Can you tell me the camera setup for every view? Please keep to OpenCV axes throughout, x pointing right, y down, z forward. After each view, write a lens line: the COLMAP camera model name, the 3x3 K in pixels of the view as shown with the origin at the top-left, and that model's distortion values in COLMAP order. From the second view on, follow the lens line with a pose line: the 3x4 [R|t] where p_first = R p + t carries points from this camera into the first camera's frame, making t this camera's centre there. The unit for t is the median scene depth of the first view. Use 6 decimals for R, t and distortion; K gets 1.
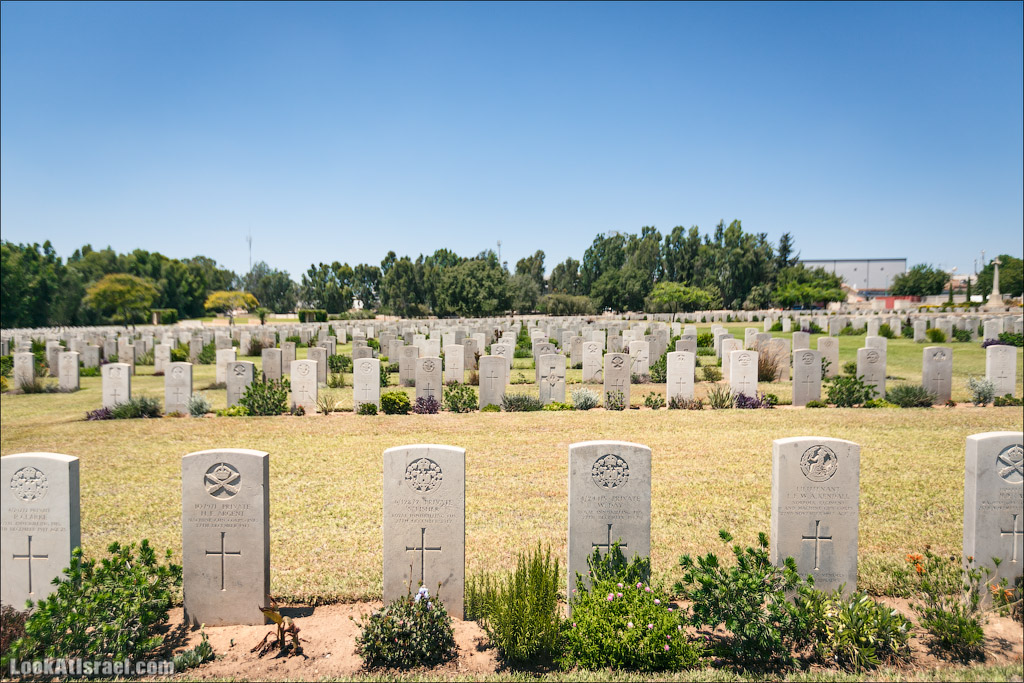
lens RADIAL K [[648.0, 0, 513.7], [0, 648.0, 332.7], [0, 0, 1]] dist [-0.009726, -0.000714]
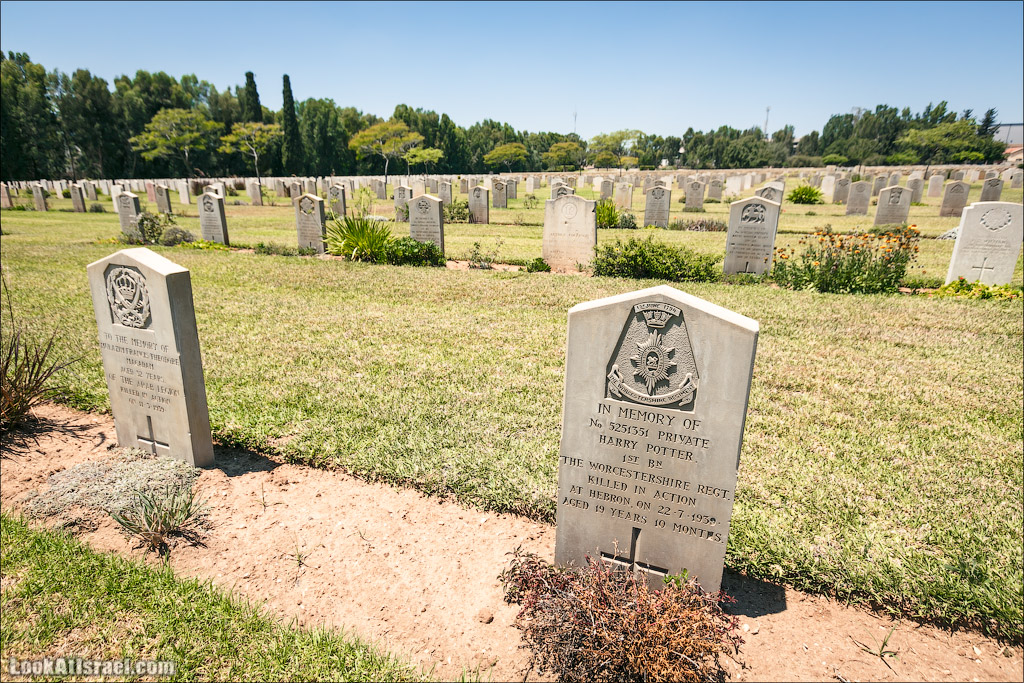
lens RADIAL K [[568.3, 0, 503.6], [0, 568.3, 333.2], [0, 0, 1]] dist [0.004547, 0.000015]
pose [[0.911464, 0.118201, -0.394032, 0.005776], [-0.016240, 0.967424, 0.252640, 0.021417], [0.411059, -0.223873, 0.883692, -0.624045]]
